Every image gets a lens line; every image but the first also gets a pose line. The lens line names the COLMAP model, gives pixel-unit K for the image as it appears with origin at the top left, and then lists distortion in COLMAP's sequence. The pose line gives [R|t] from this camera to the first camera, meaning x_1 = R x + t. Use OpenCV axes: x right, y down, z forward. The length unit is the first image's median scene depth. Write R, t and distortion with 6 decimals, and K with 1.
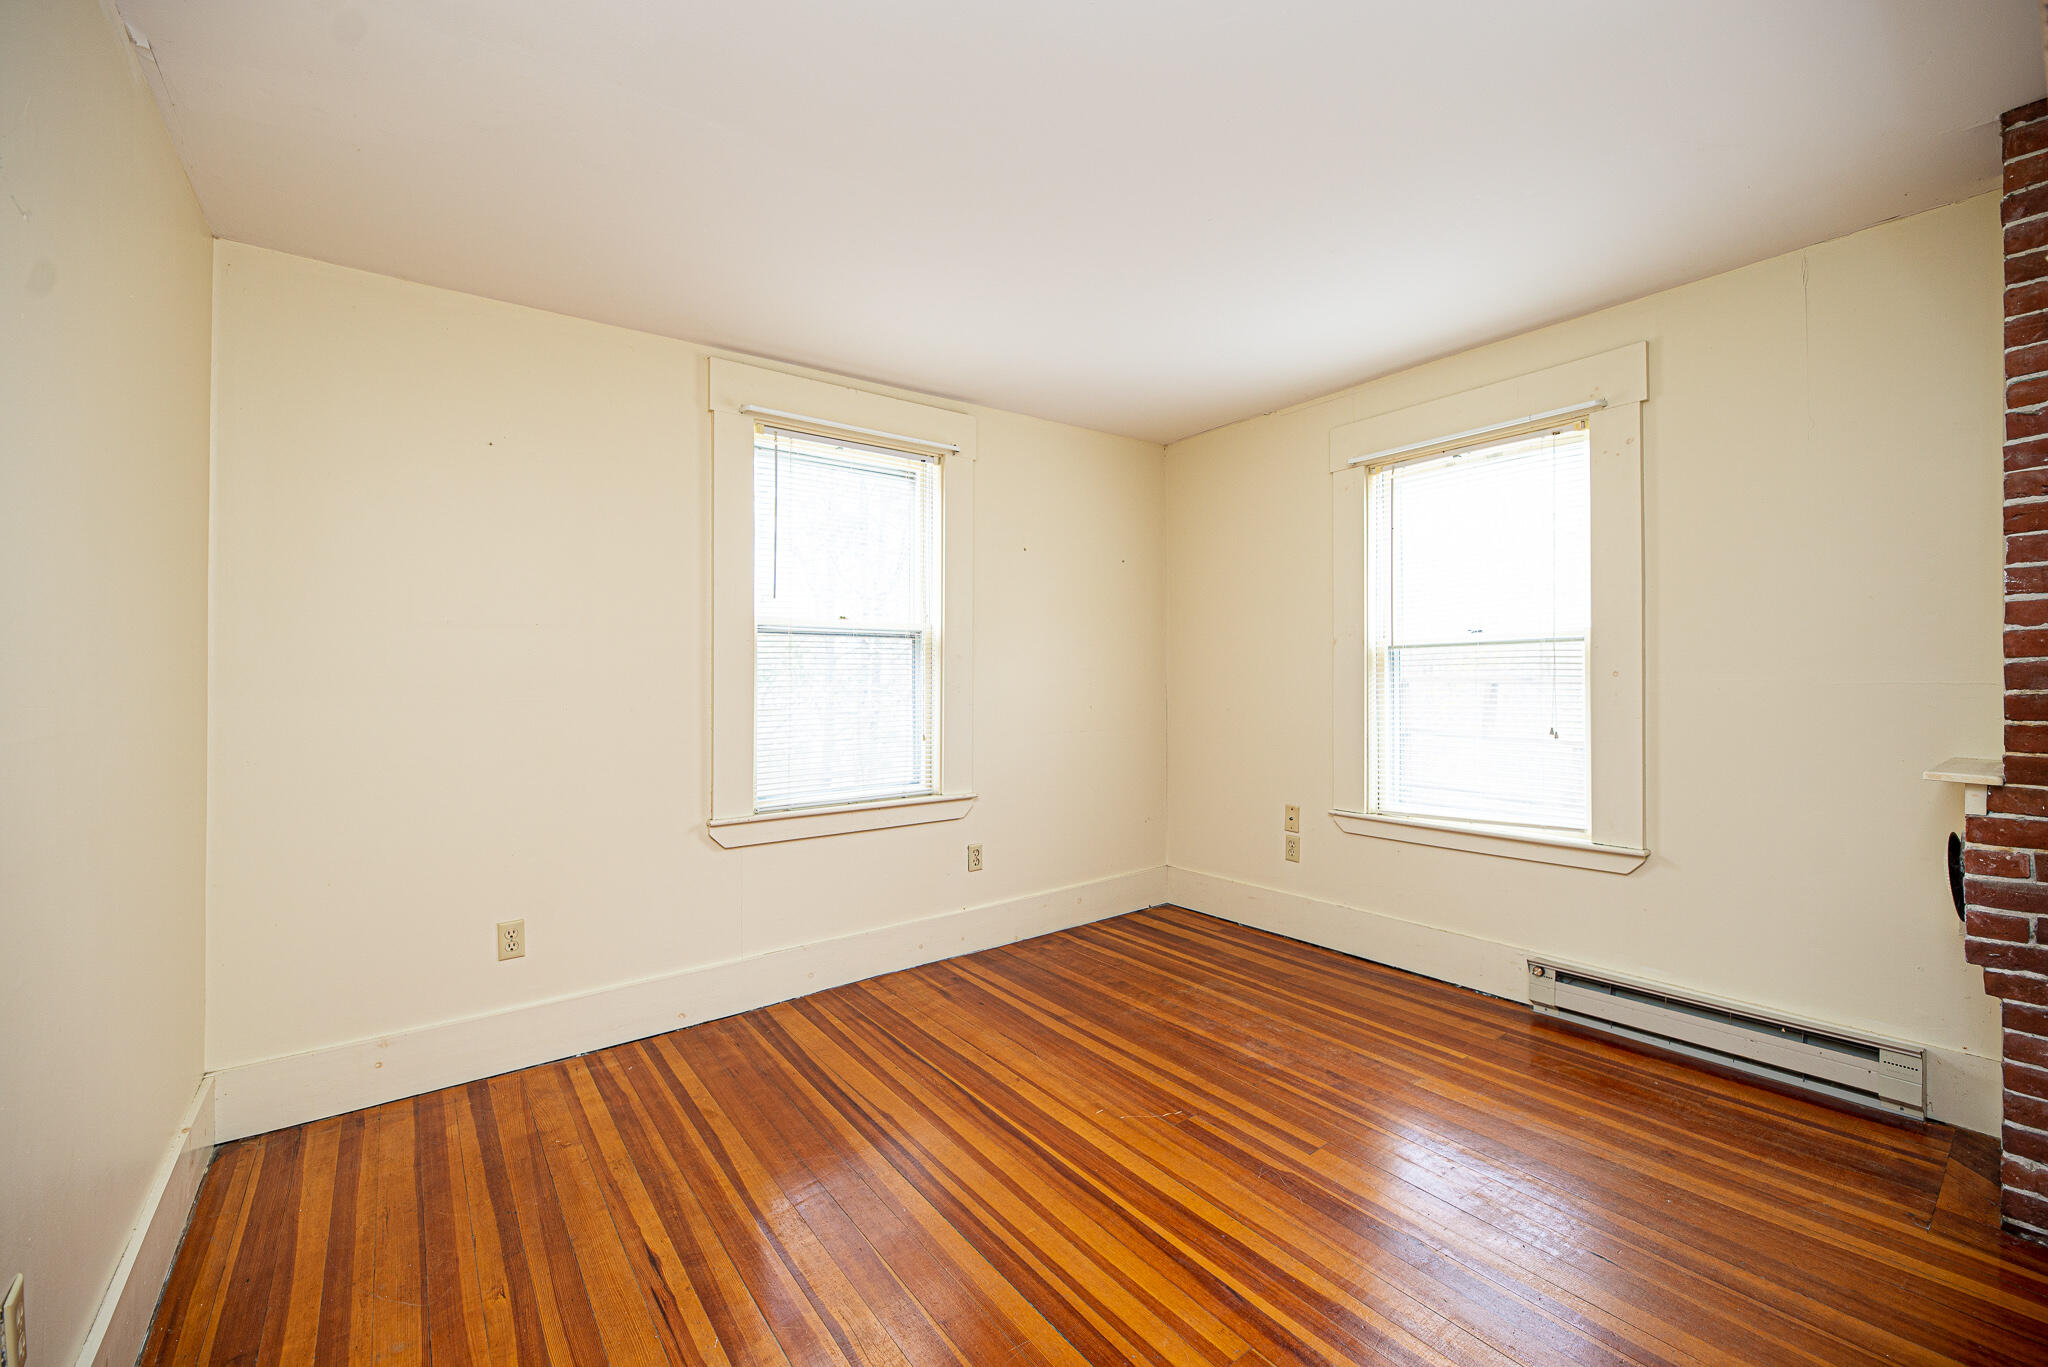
lens RADIAL K [[822.2, 0, 1021.3], [0, 822.2, 675.8], [0, 0, 1]] dist [-0.003246, -0.000516]
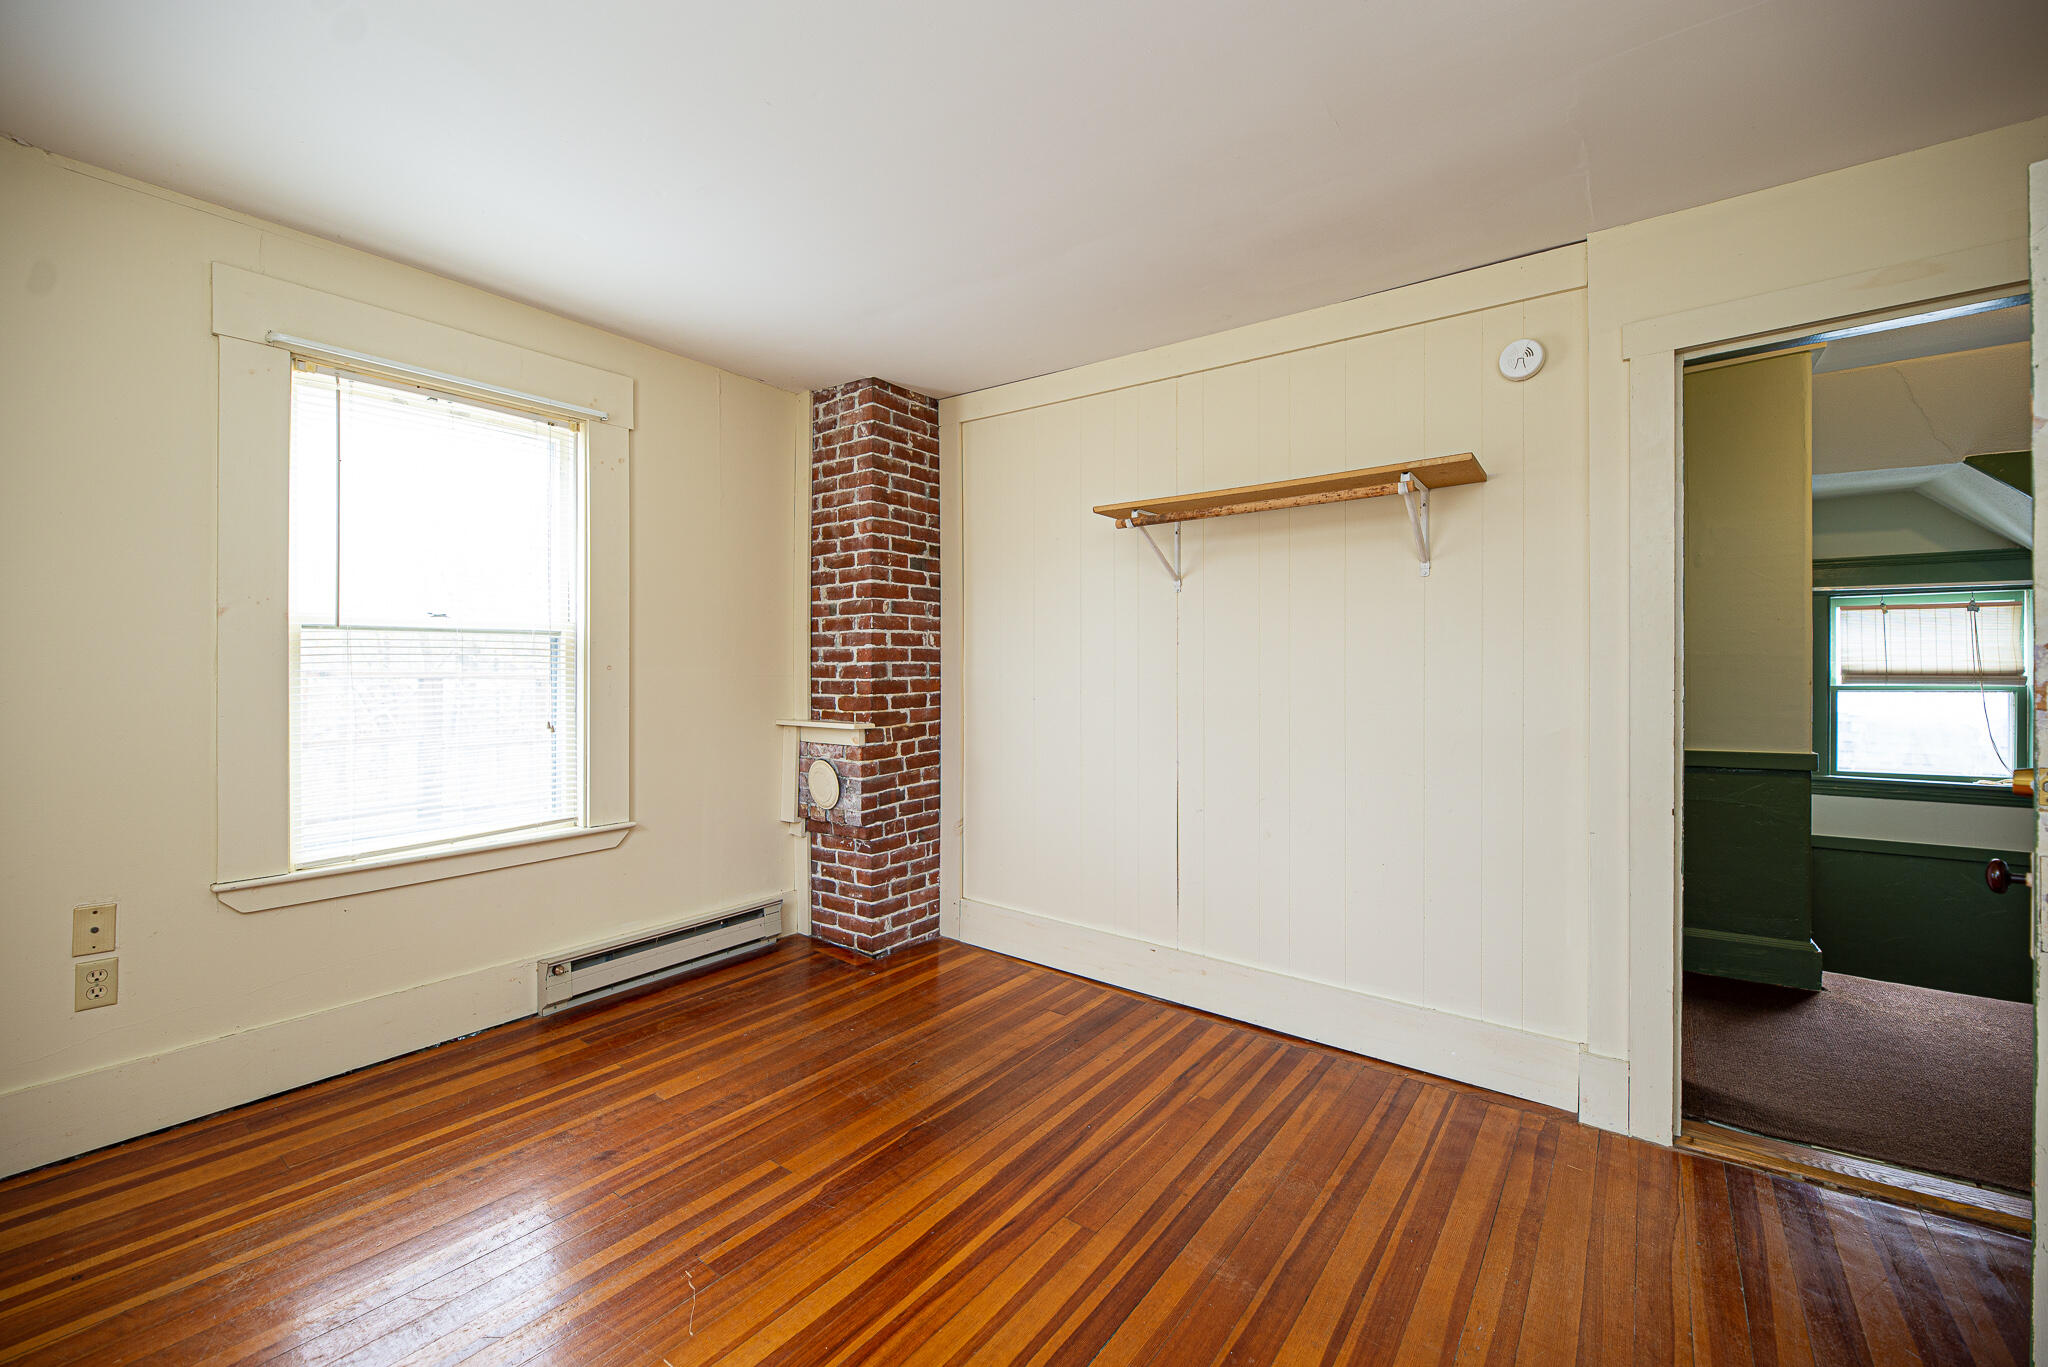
lens RADIAL K [[822.2, 0, 1020.8], [0, 822.2, 673.3], [0, 0, 1]] dist [-0.003246, -0.000516]
pose [[-0.272136, 0.001135, 0.962258, -0.468795], [-0.004329, 0.999988, -0.002404, 0.005131], [-0.962249, -0.004820, -0.272127, 0.742687]]
